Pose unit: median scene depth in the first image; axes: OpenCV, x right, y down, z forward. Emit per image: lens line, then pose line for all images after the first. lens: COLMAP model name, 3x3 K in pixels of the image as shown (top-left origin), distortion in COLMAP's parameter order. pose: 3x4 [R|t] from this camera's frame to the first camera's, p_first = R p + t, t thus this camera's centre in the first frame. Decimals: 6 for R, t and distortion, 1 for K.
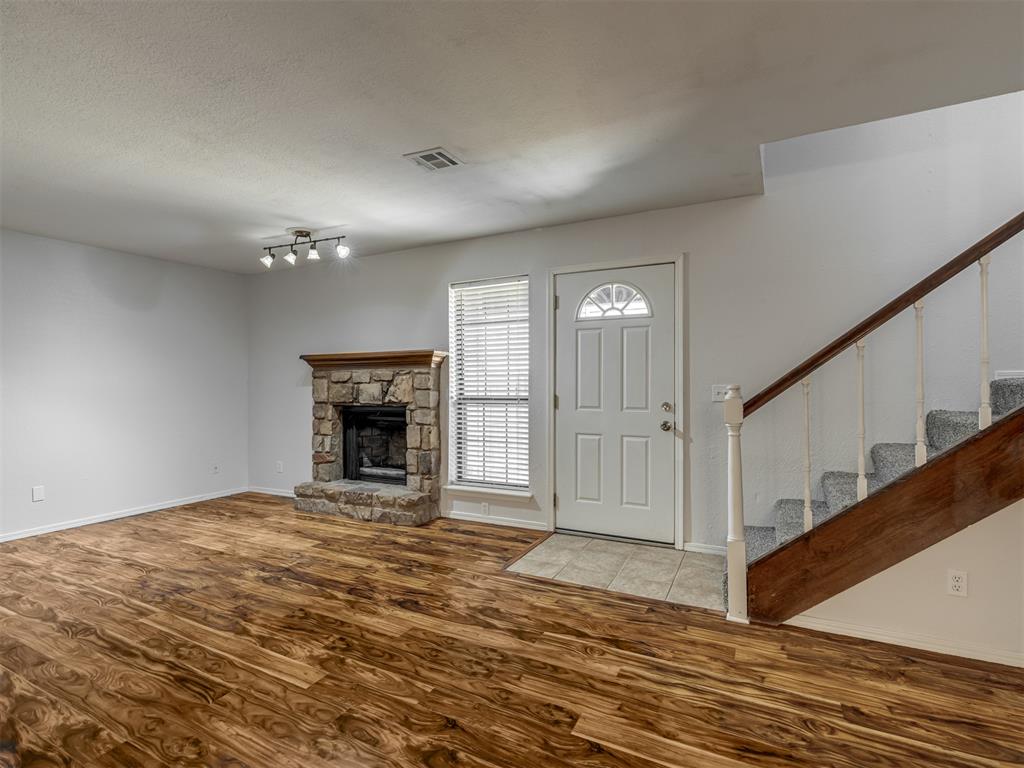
lens RADIAL K [[463.3, 0, 520.7], [0, 463.3, 380.5], [0, 0, 1]] dist [-0.004295, 0.000198]
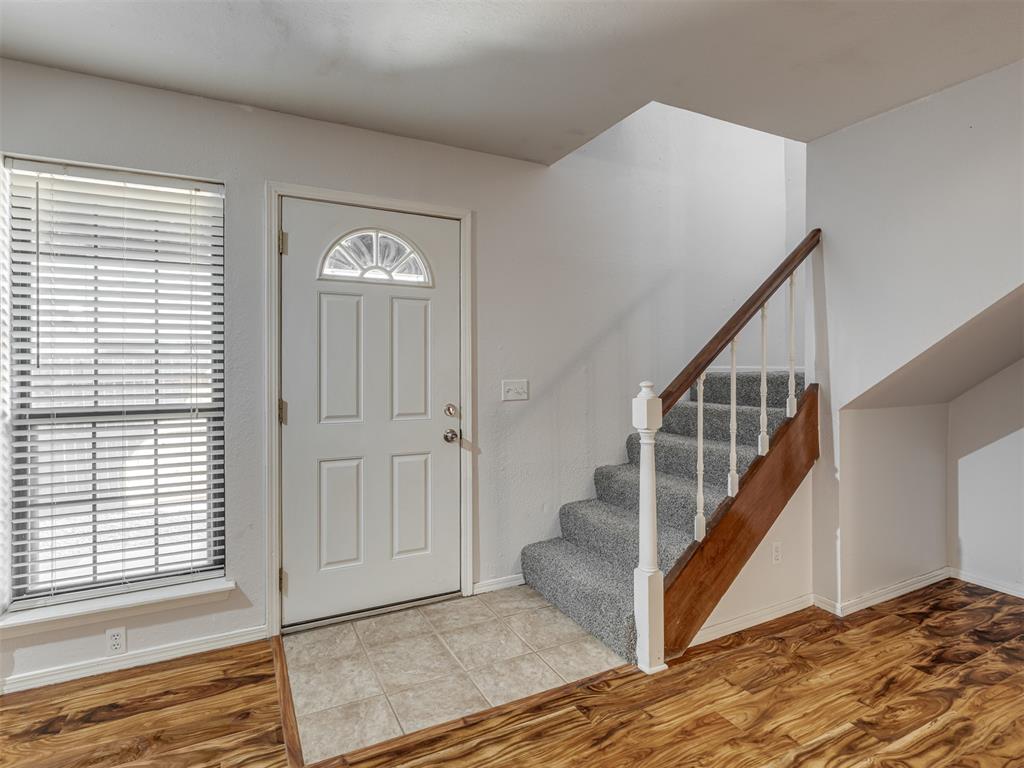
lens RADIAL K [[494.2, 0, 465.7], [0, 494.2, 369.5], [0, 0, 1]] dist [-0.004427, 0.000381]
pose [[0.648145, 0.004045, 0.761506, -0.348355], [0.000799, 0.999982, -0.005992, -0.004685], [-0.761516, 0.004492, 0.648130, 0.579688]]
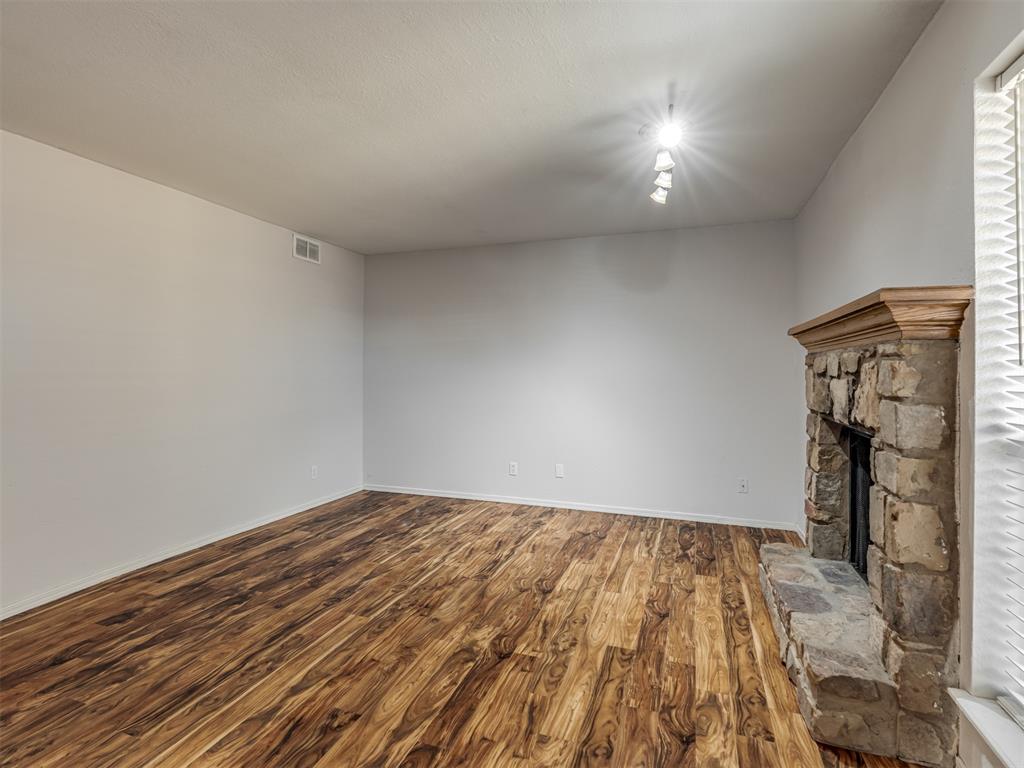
lens RADIAL K [[522.4, 0, 513.3], [0, 522.4, 363.9], [0, 0, 1]] dist [-0.002505, 0.000883]
pose [[0.120288, -0.004305, -0.992730, 0.264394], [-0.000455, 0.999990, -0.004392, -0.009871], [0.992739, 0.000979, 0.120284, 0.988696]]
